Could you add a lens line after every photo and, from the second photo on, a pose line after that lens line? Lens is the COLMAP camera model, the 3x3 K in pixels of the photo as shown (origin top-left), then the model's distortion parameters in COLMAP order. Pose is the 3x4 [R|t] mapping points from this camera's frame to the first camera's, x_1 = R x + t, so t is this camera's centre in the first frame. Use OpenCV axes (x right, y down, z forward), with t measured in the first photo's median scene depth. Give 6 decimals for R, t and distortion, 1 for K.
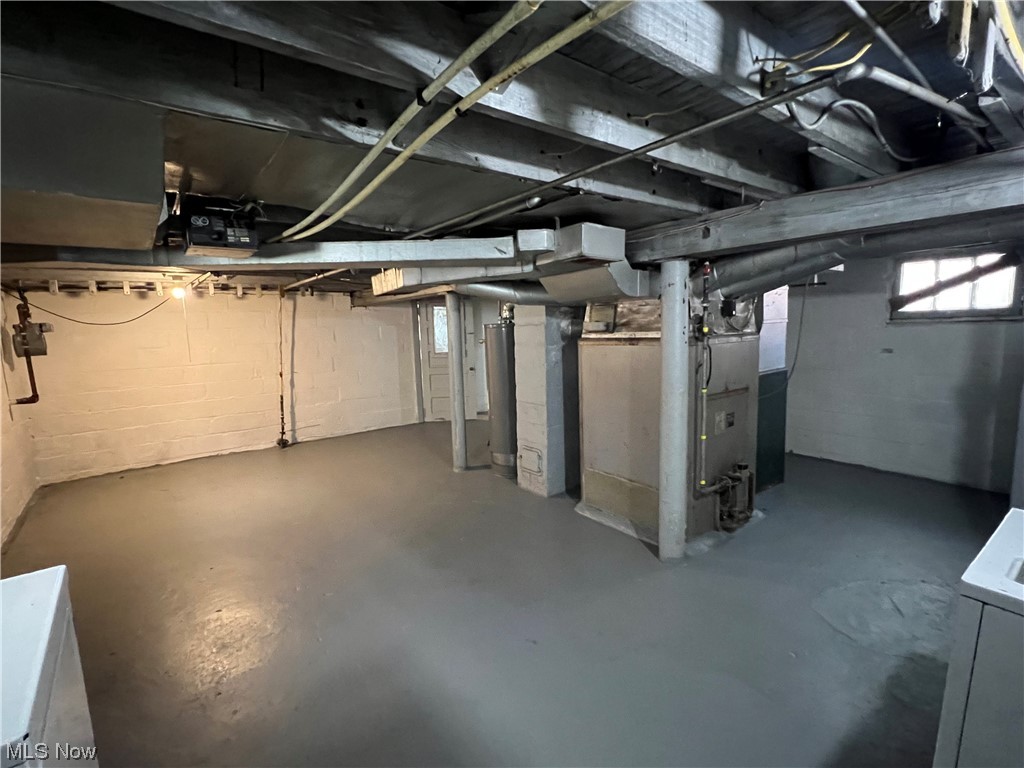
lens RADIAL K [[489.2, 0, 511.5], [0, 489.2, 386.6], [0, 0, 1]] dist [-0.001297, -0.000169]
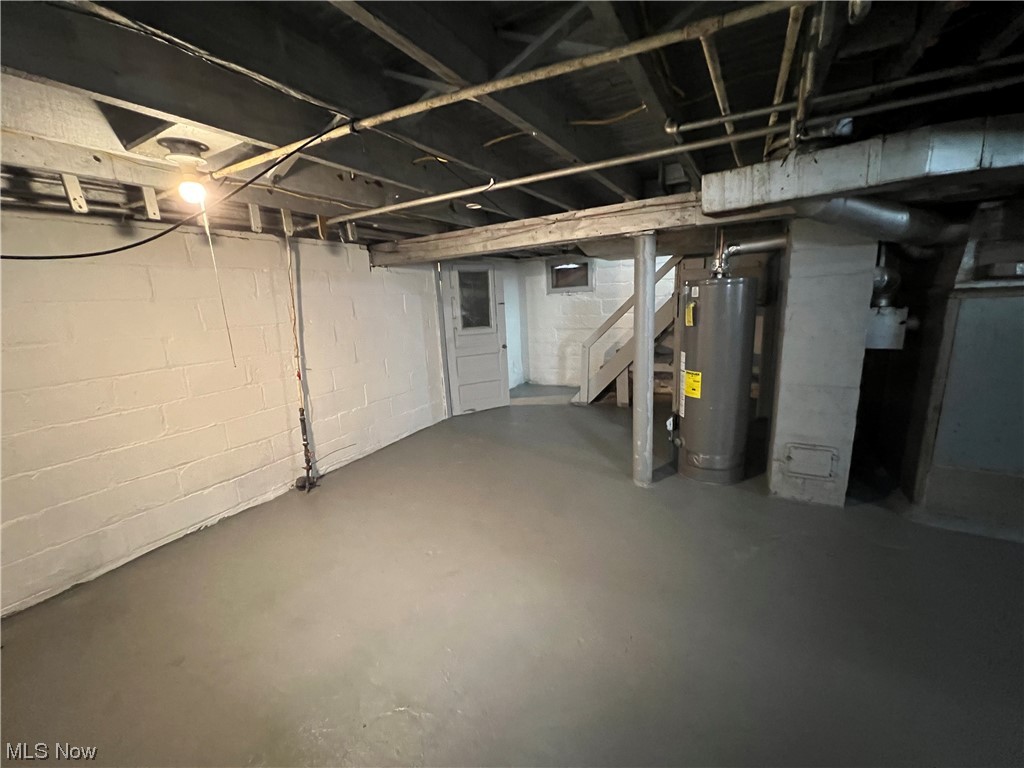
lens RADIAL K [[409.7, 0, 510.8], [0, 409.7, 386.6], [0, 0, 1]] dist [-0.000360, -0.000014]
pose [[0.918131, -0.100471, 0.383329, -0.412115], [0.072066, 0.993528, 0.087795, -0.034549], [-0.389669, -0.052982, 0.919430, 0.417221]]
